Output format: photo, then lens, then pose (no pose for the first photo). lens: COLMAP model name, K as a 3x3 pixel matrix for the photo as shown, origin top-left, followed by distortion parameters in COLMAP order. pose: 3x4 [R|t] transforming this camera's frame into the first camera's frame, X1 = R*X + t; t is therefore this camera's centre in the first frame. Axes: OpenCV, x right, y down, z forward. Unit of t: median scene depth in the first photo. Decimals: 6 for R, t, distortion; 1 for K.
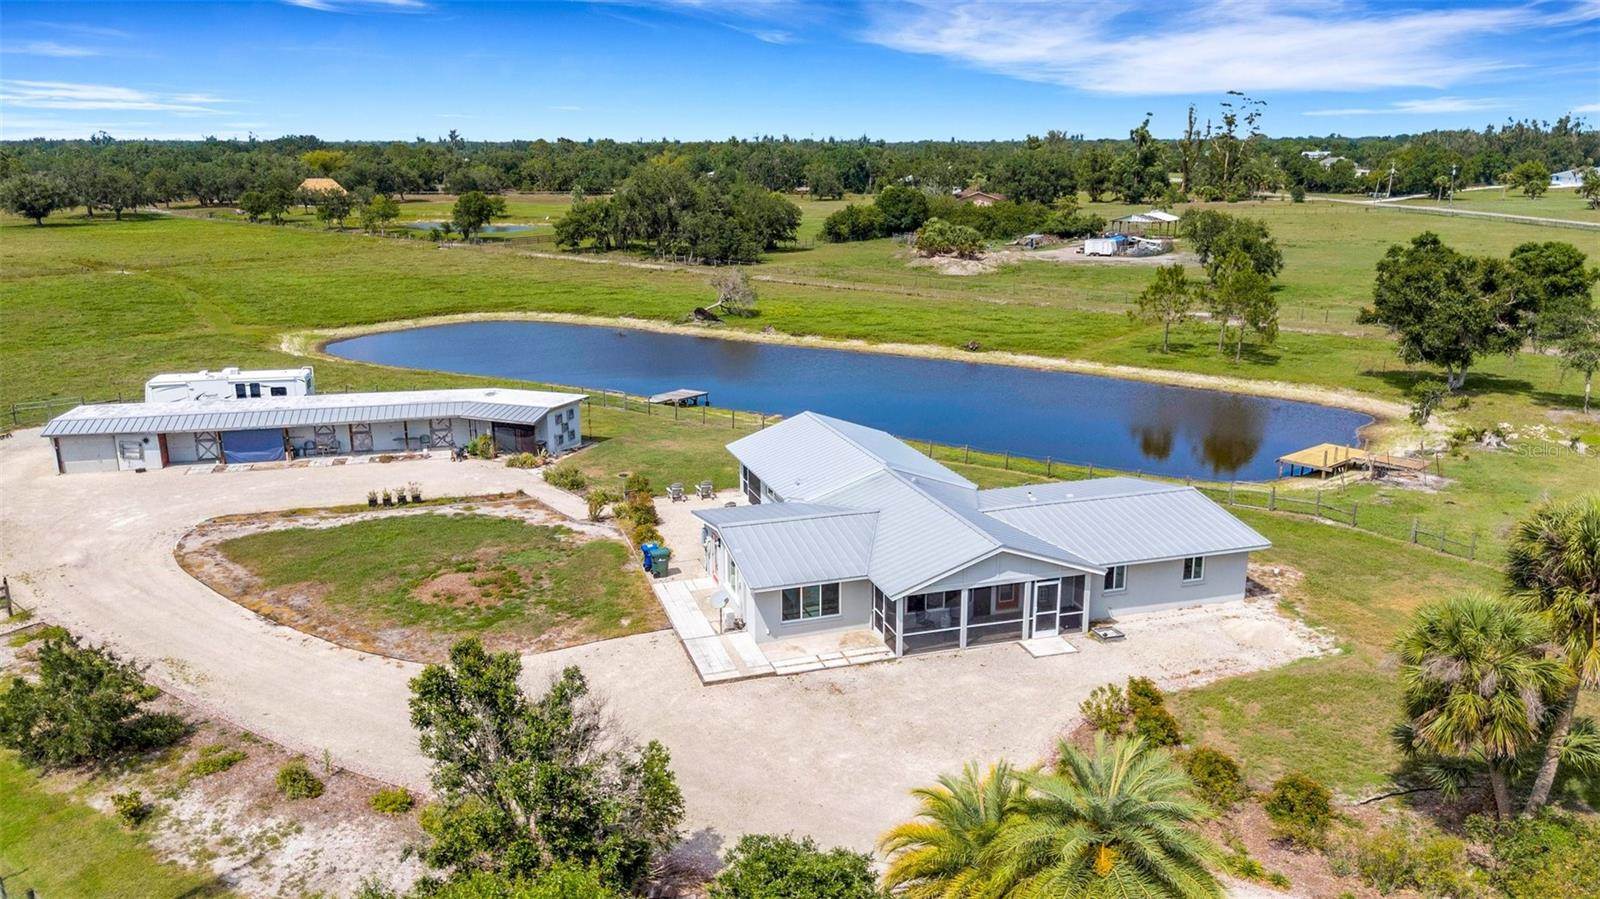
lens RADIAL K [[1166.4, 0, 798.7], [0, 1166.4, 451.2], [0, 0, 1]] dist [0.065172, -0.051344]
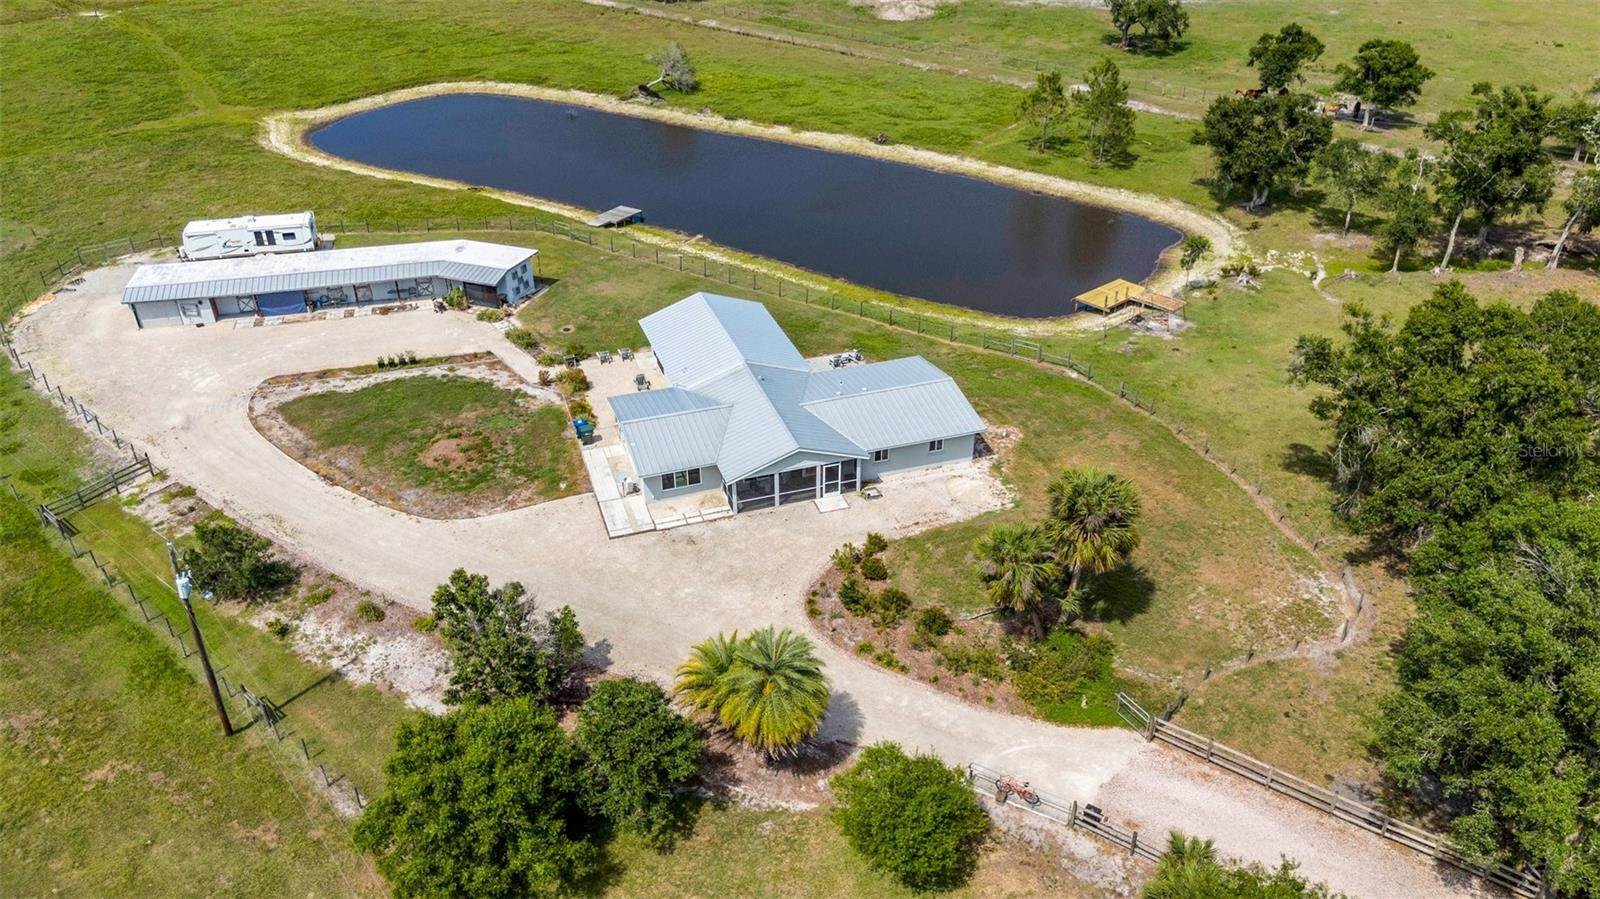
lens RADIAL K [[1166.4, 0, 805.8], [0, 1166.4, 453.8], [0, 0, 1]] dist [0.065172, -0.051344]
pose [[0.999930, -0.007344, 0.009296, 0.141650], [0.004208, 0.953664, 0.300844, -0.318793], [-0.011074, -0.300784, 0.953628, -0.408824]]
